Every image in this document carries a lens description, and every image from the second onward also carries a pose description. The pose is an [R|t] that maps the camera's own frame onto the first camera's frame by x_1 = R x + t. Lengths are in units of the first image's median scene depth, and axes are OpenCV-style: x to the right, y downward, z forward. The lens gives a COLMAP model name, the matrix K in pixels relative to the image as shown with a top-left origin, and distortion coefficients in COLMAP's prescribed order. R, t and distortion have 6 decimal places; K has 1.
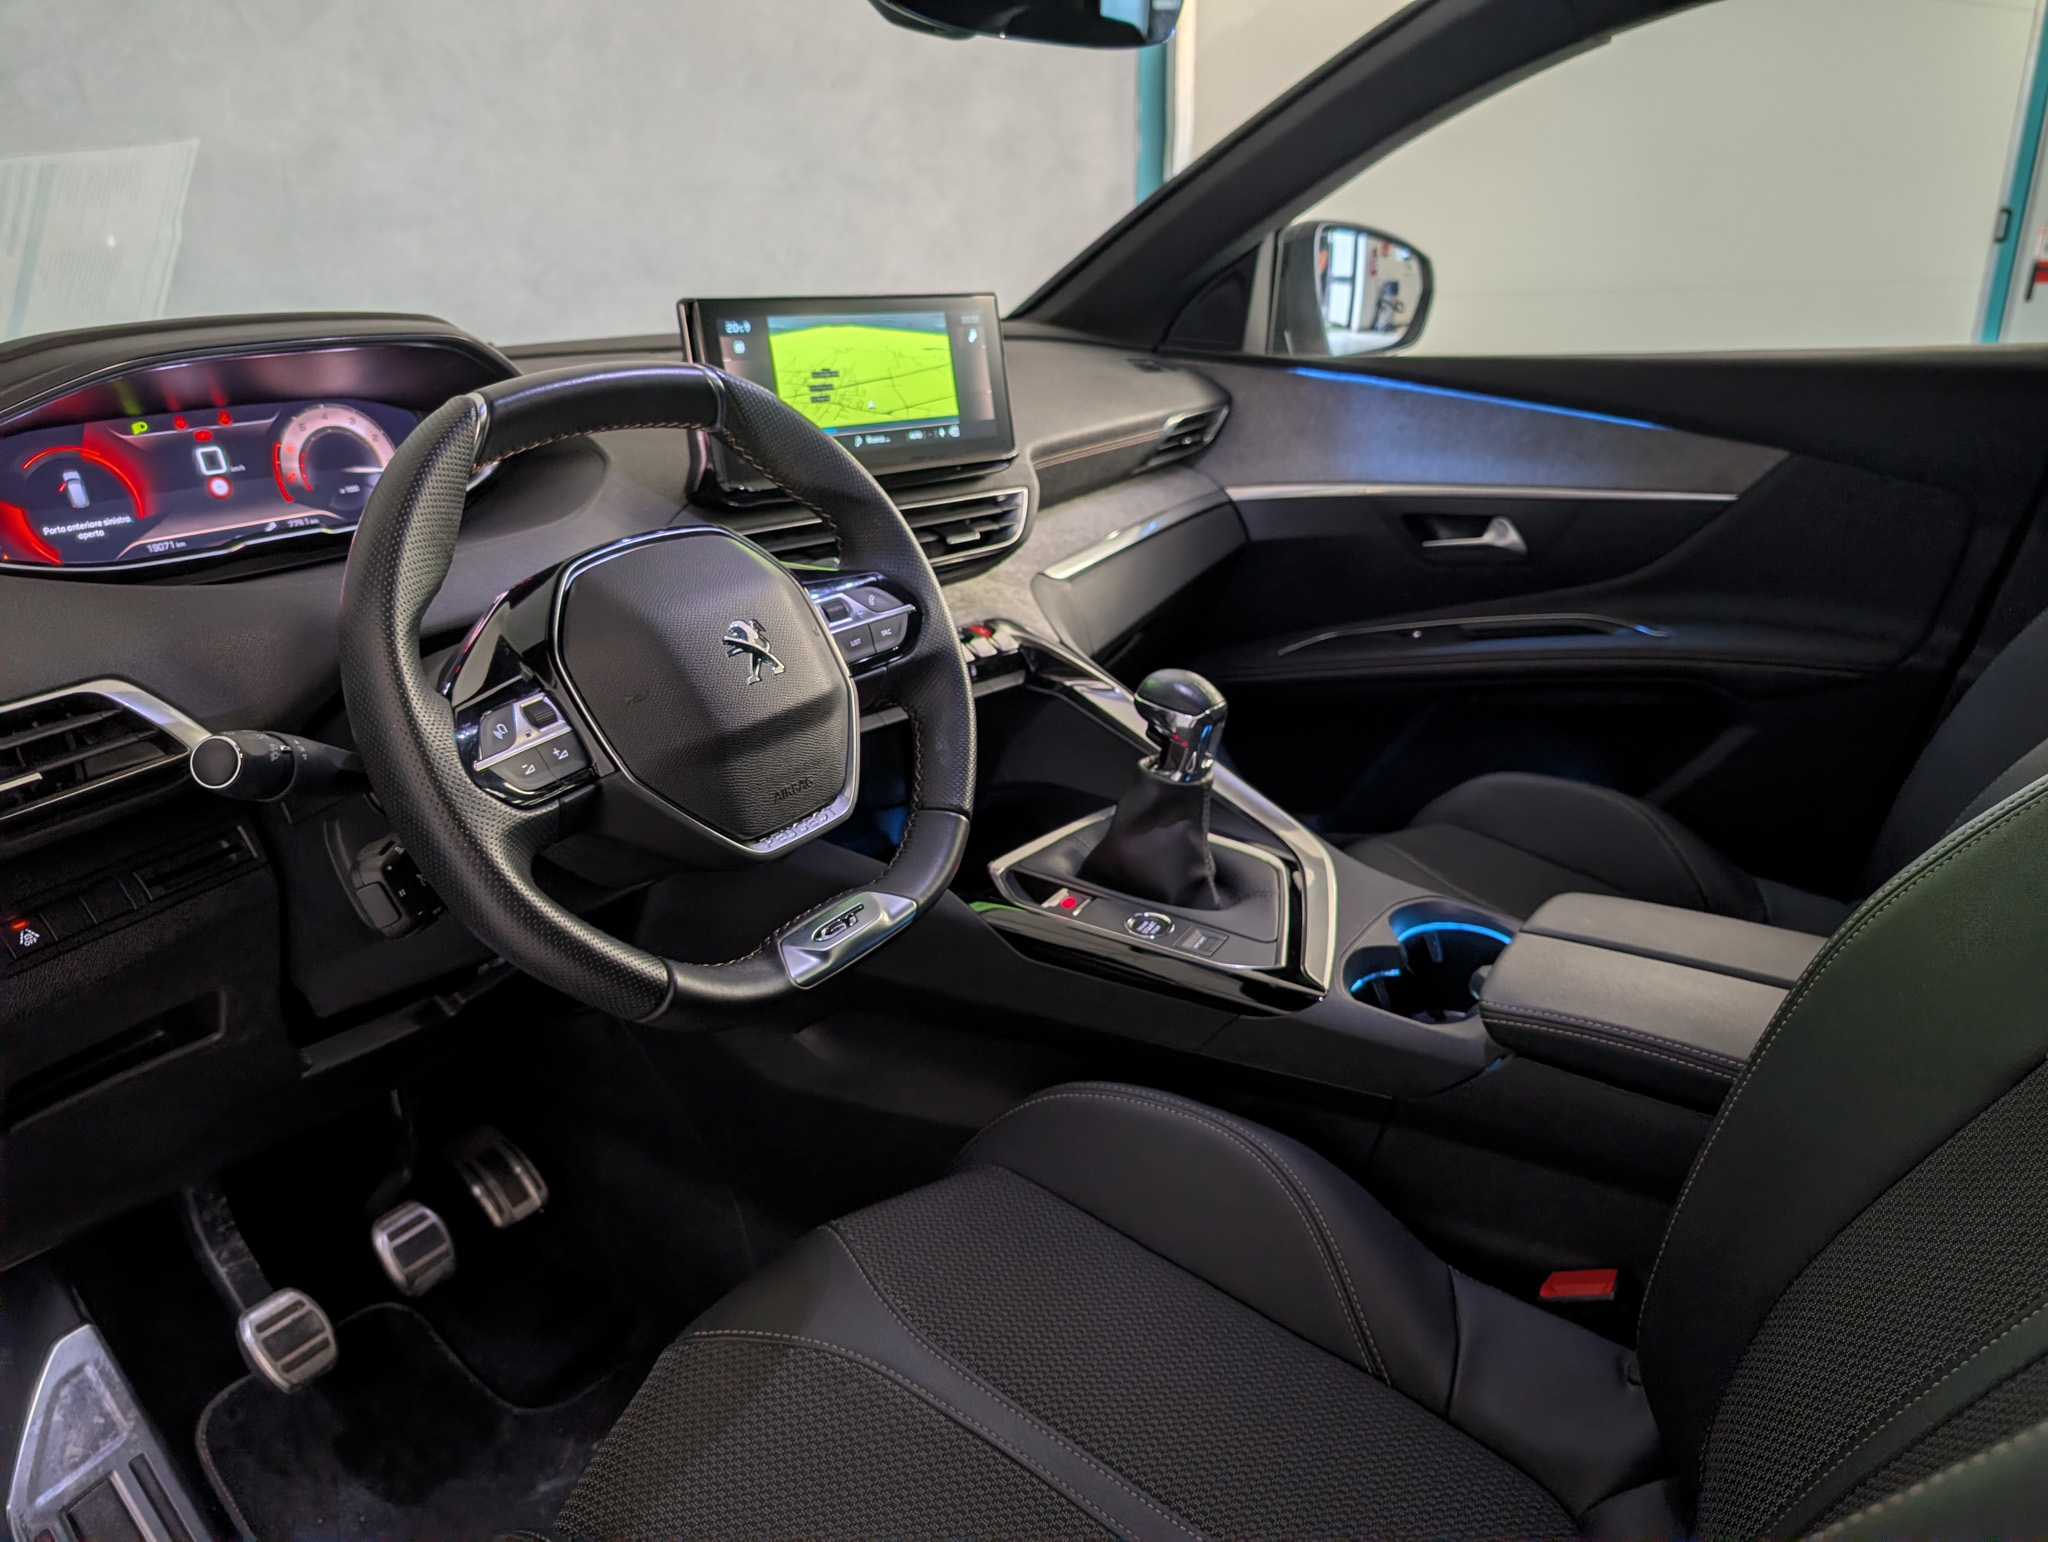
lens RADIAL K [[1509.4, 0, 1047.6], [0, 1509.4, 774.2], [0, 0, 1]] dist [0.001372, -0.001374]
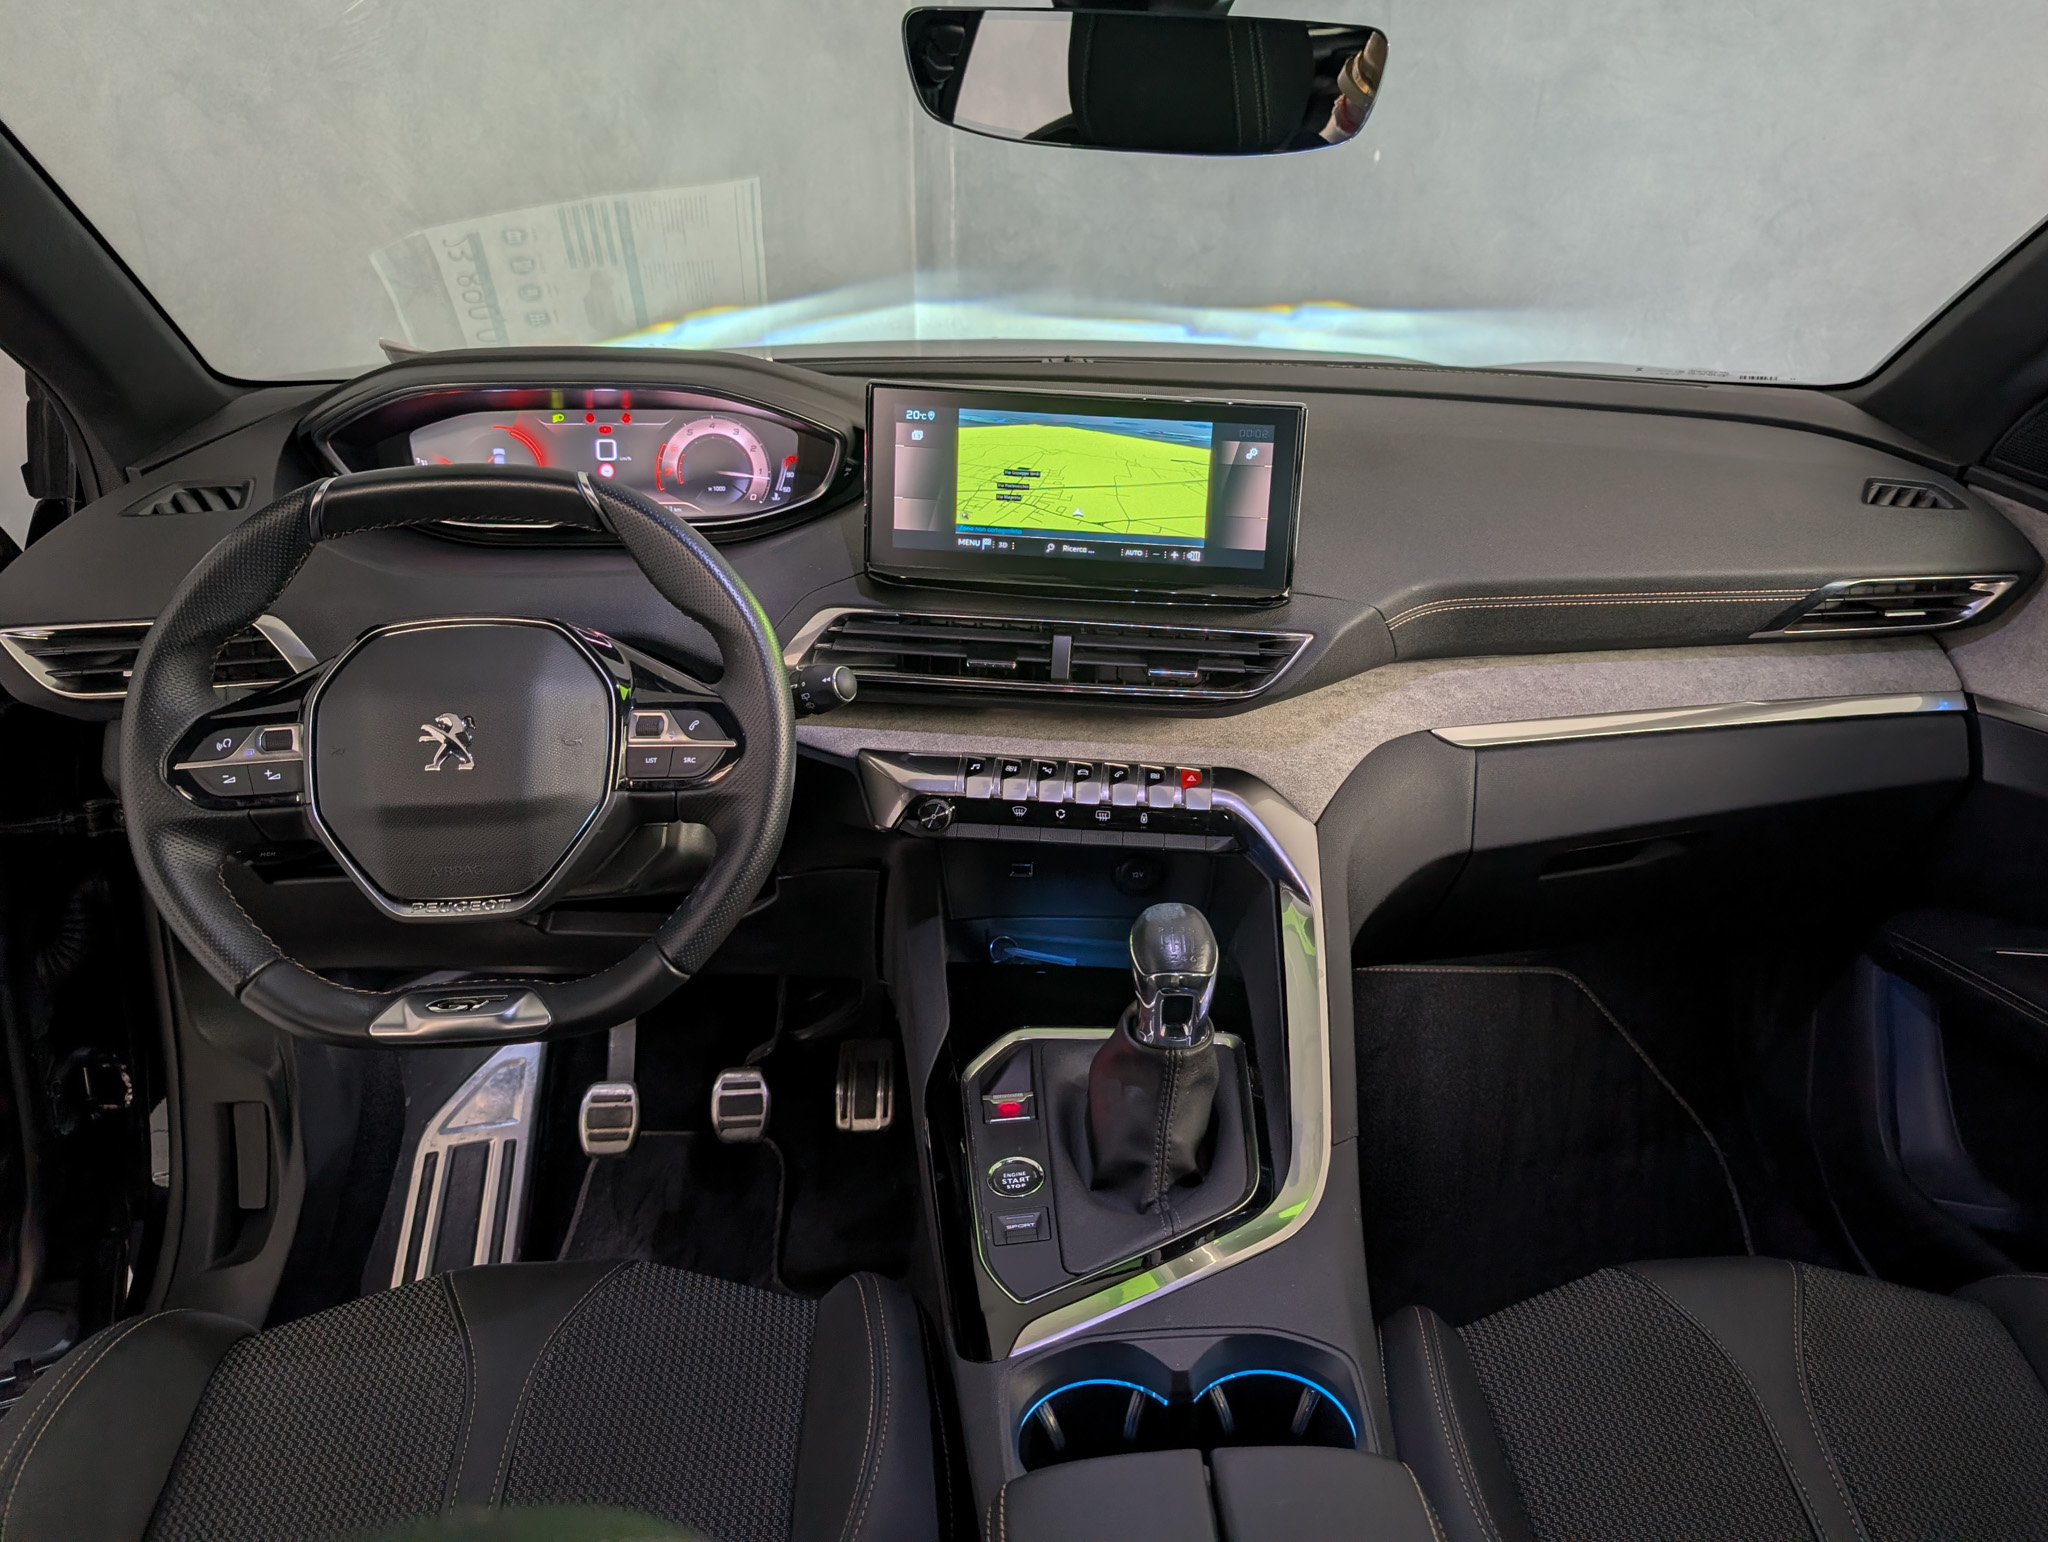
lens RADIAL K [[1590.1, 0, 1087.3], [0, 1590.1, 715.5], [0, 0, 1]] dist [0.017738, -0.010157]
pose [[0.624591, 0.312499, -0.715702, 0.662416], [-0.293571, 0.943184, 0.155627, -0.299065], [0.723673, 0.112906, 0.680845, 0.380557]]
